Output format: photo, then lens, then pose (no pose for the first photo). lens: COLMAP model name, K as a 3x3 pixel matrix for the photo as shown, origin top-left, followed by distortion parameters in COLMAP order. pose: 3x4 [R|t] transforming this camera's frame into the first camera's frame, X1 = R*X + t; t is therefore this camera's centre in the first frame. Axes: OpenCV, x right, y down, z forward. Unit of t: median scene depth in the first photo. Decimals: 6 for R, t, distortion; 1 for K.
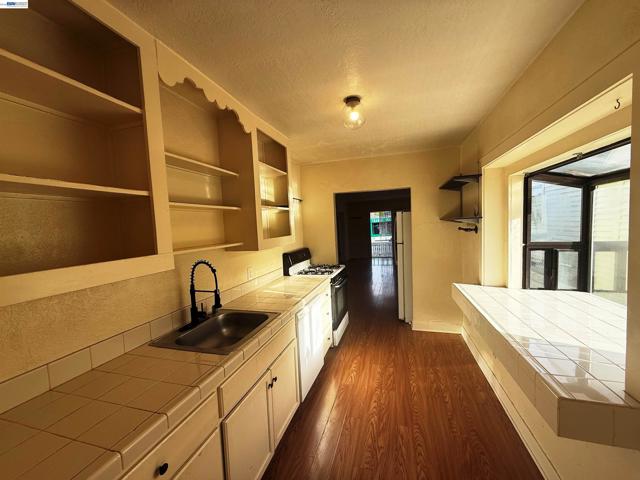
lens RADIAL K [[253.1, 0, 318.0], [0, 253.1, 239.7], [0, 0, 1]] dist [-0.000247, -0.000001]
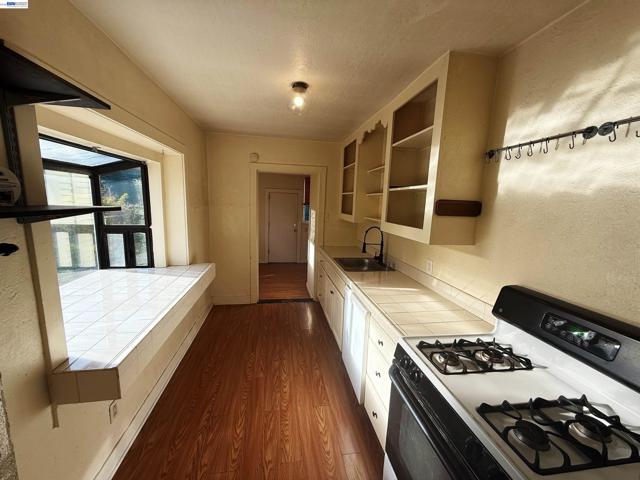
lens RADIAL K [[253.1, 0, 318.0], [0, 253.1, 239.7], [0, 0, 1]] dist [-0.000247, -0.000001]
pose [[-0.895402, 0.080787, -0.437869, 0.387733], [-0.021393, 0.974461, 0.223536, -0.123164], [0.444745, 0.209522, -0.870806, 1.398453]]
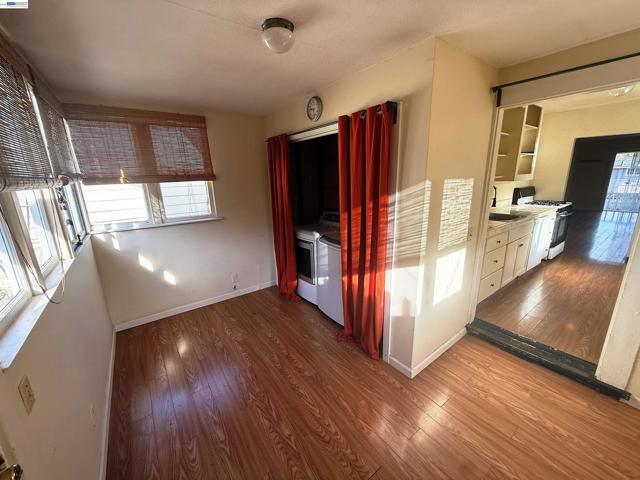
lens RADIAL K [[253.1, 0, 318.0], [0, 253.1, 239.7], [0, 0, 1]] dist [-0.000247, -0.000001]
pose [[0.803846, 0.169224, -0.570258, -0.191641], [-0.045423, 0.973343, 0.224810, 0.076993], [0.593100, -0.154810, 0.790105, -0.884840]]
